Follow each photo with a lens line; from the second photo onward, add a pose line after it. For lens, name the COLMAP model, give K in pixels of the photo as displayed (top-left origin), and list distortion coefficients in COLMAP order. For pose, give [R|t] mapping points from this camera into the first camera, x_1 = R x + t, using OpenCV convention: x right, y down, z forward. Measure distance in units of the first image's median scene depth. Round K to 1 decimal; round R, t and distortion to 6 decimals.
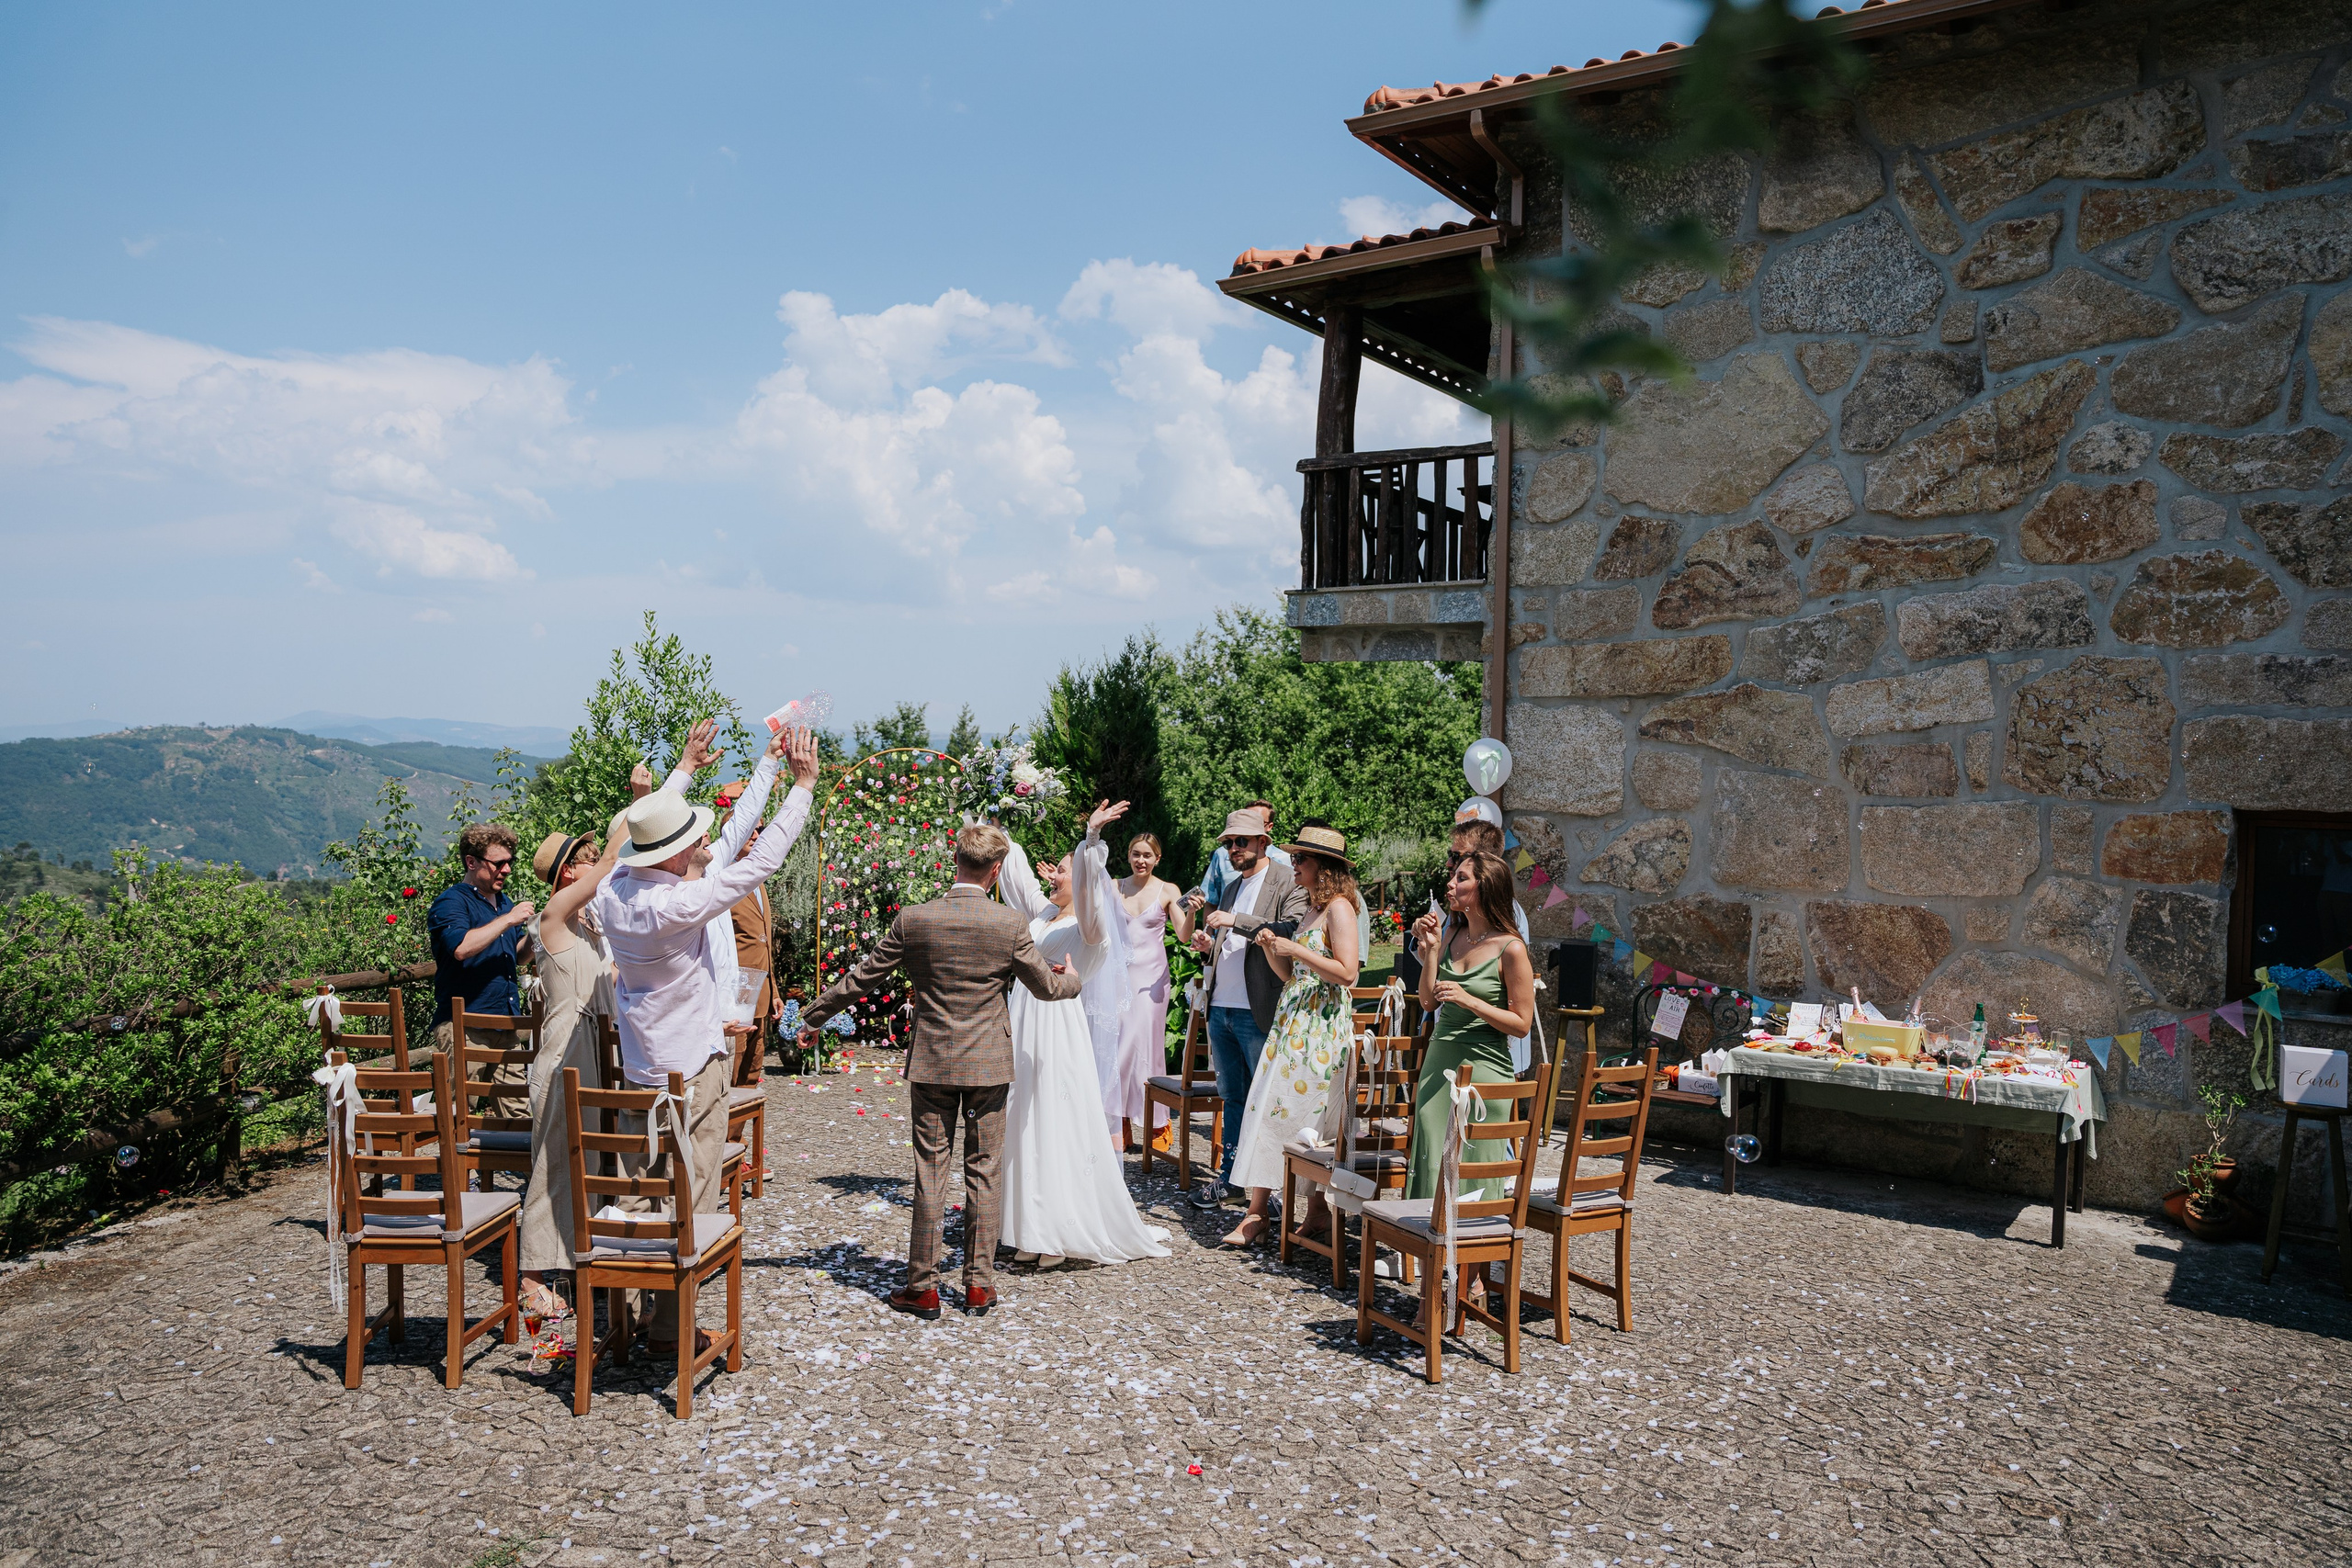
lens RADIAL K [[1592.2, 0, 1185.2], [0, 1592.2, 777.2], [0, 0, 1]] dist [-0.147871, 0.107776]
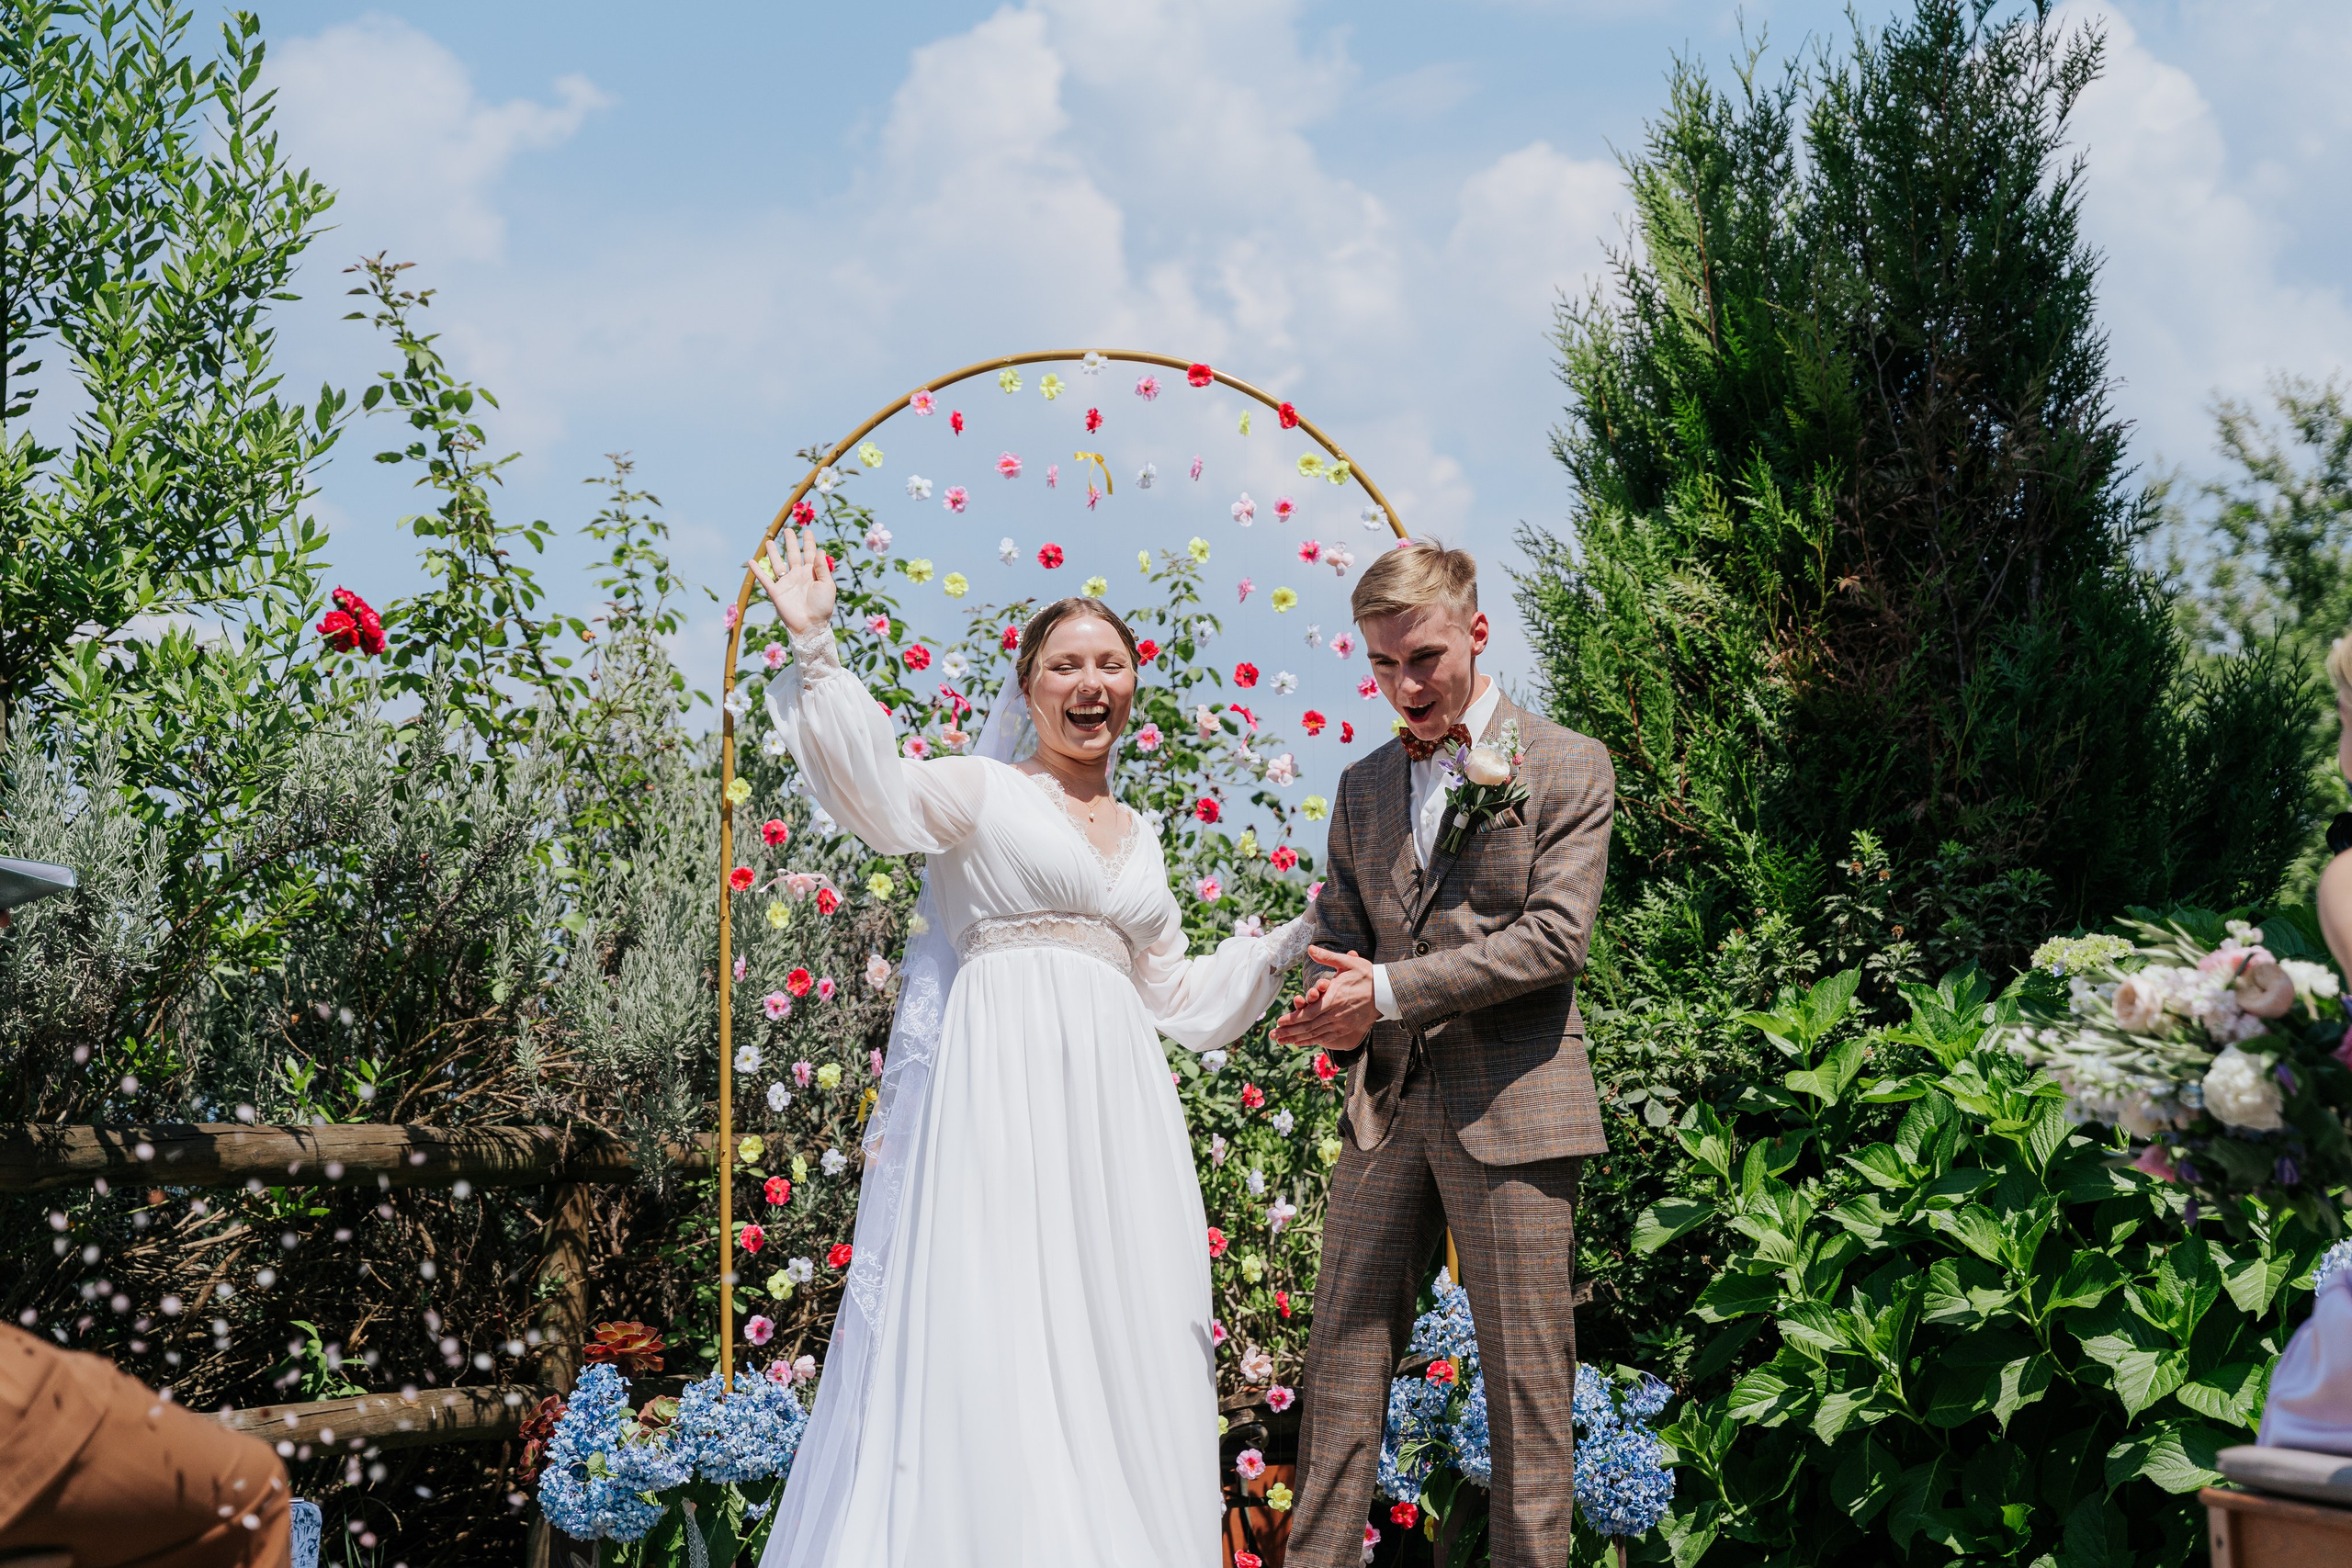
lens RADIAL K [[4375.1, 0, 1203.3], [0, 4375.1, 804.8], [0, 0, 1]] dist [0.561650, 0.000000]
pose [[0.978997, -0.062774, -0.193972, -0.028327], [0.047333, 0.995405, -0.083241, 0.134234], [0.198306, 0.072311, 0.977469, 0.403643]]
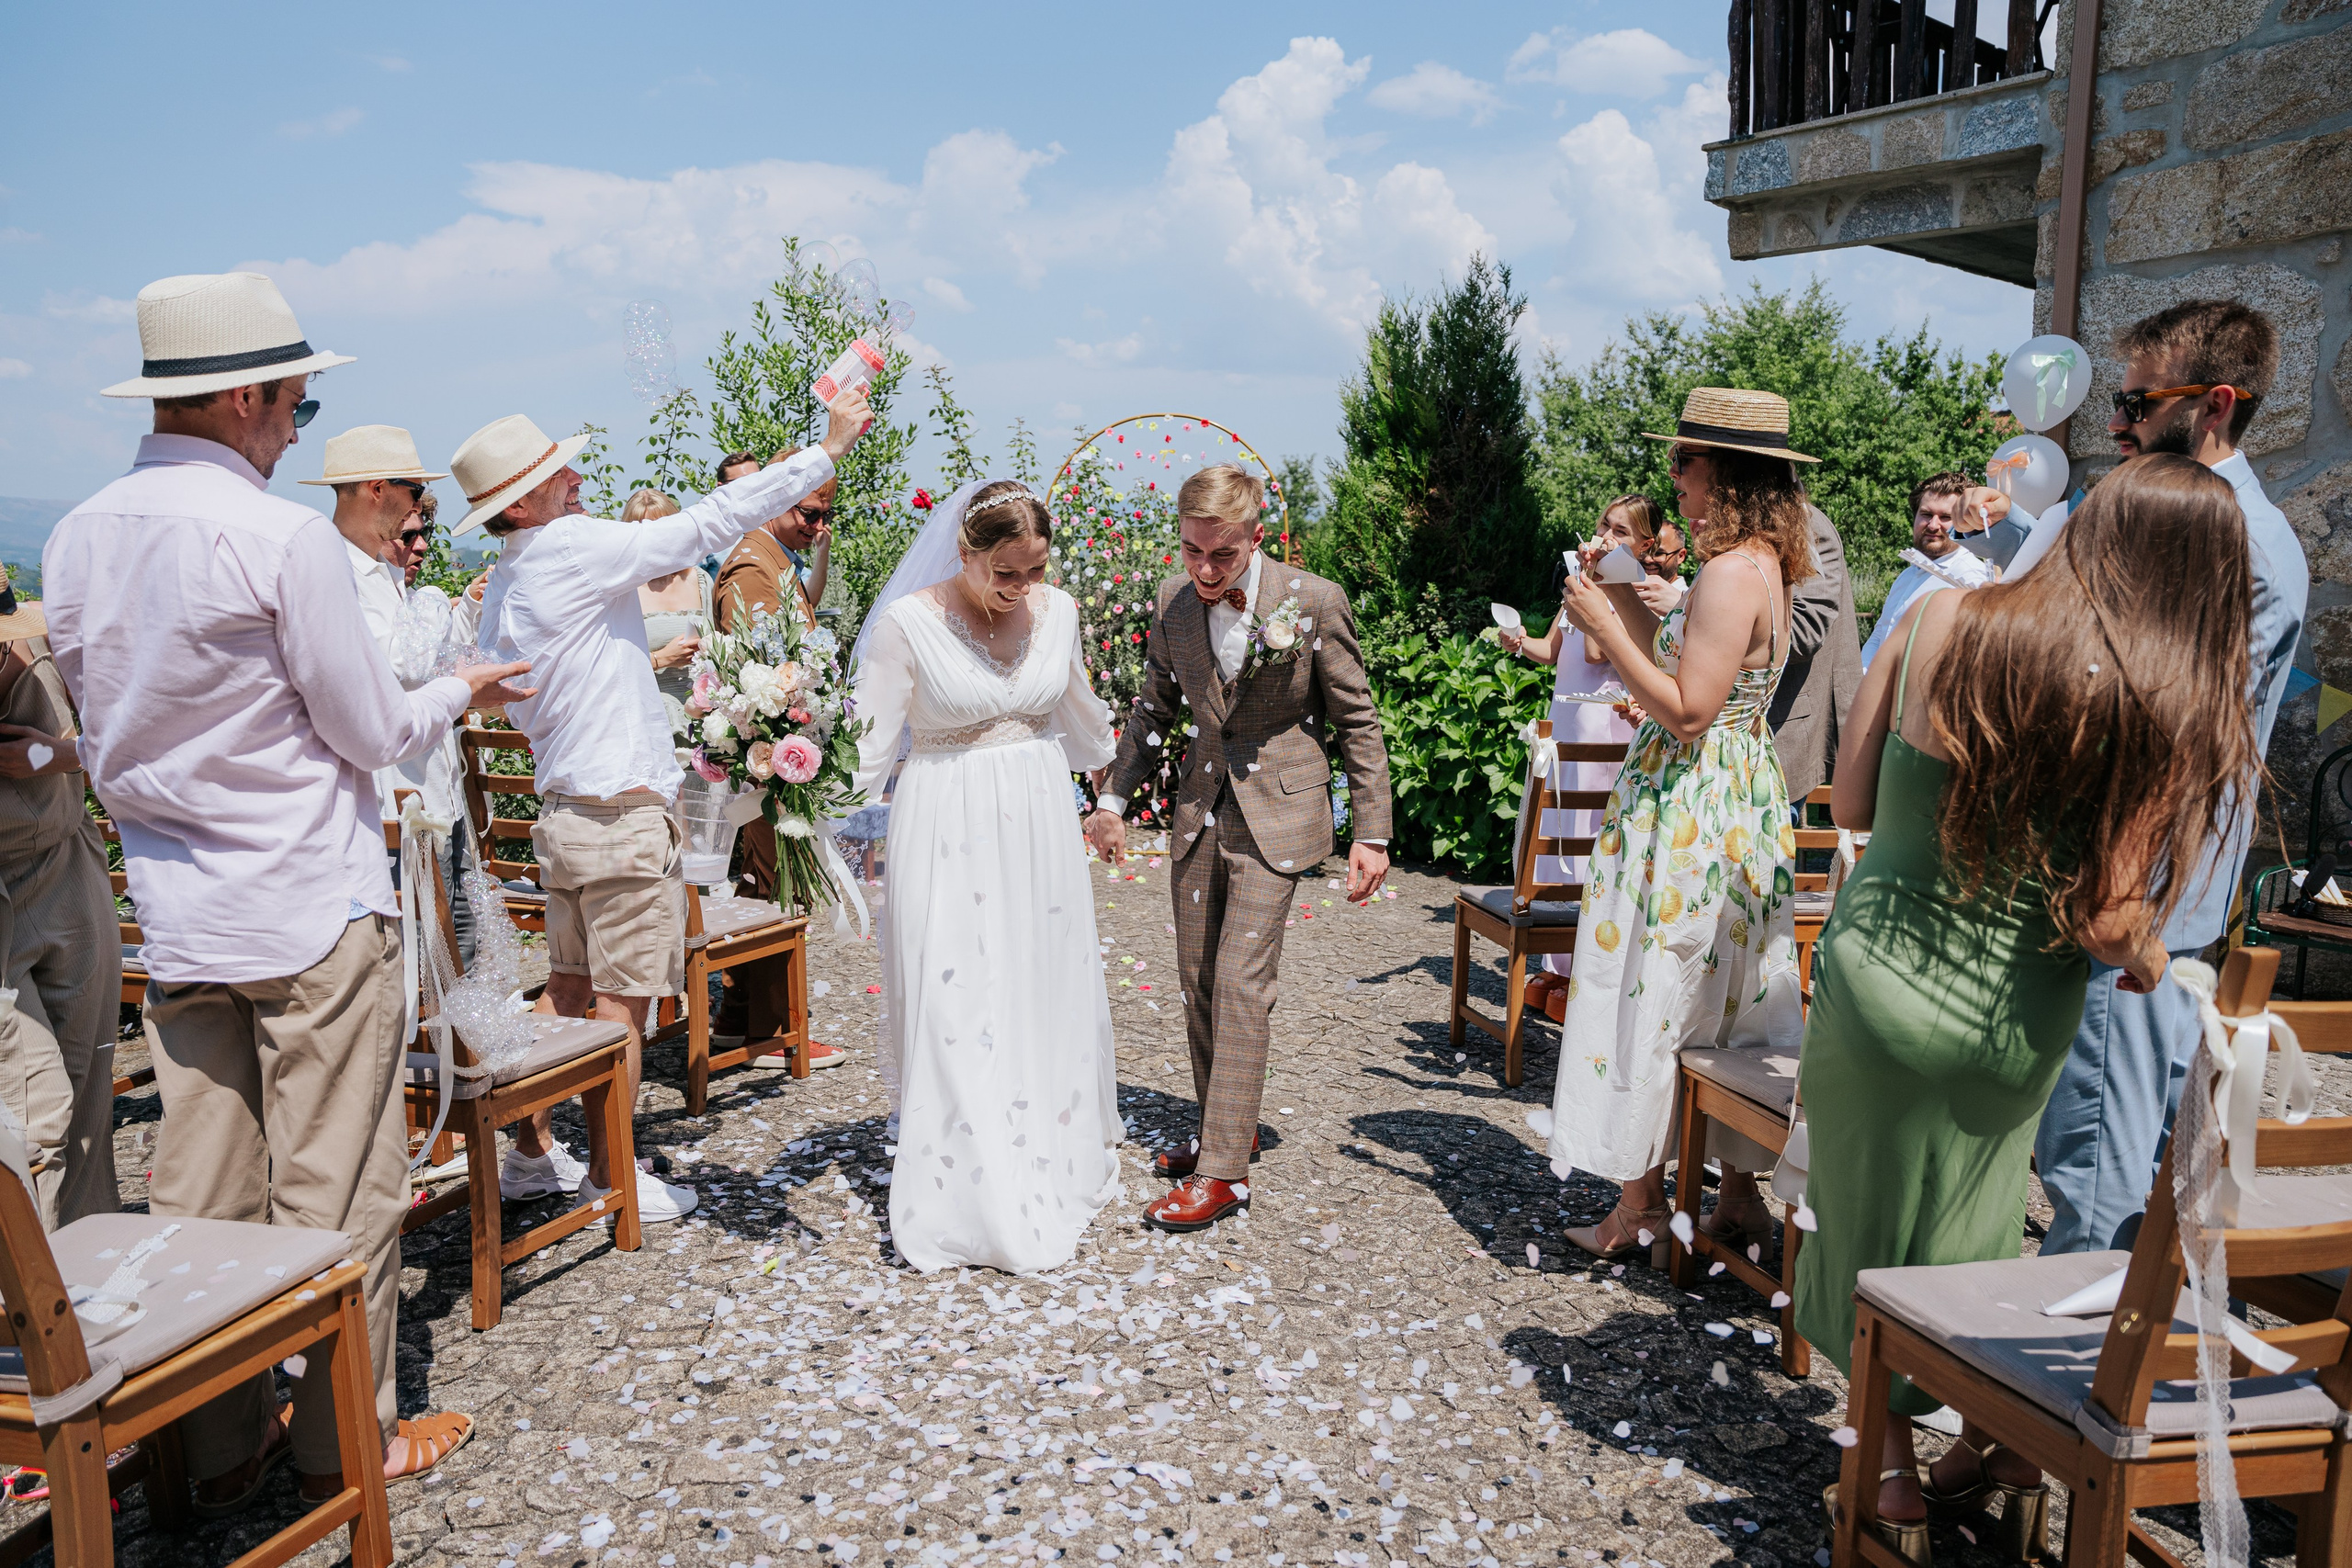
lens RADIAL K [[1592.2, 0, 1178.6], [0, 1592.2, 786.6], [0, 0, 1]] dist [-0.147871, 0.107776]
pose [[0.965397, 0.007843, -0.260666, 0.025794], [0.031221, 0.988883, 0.145382, 0.054073], [0.258909, -0.148490, 0.954420, 0.360265]]
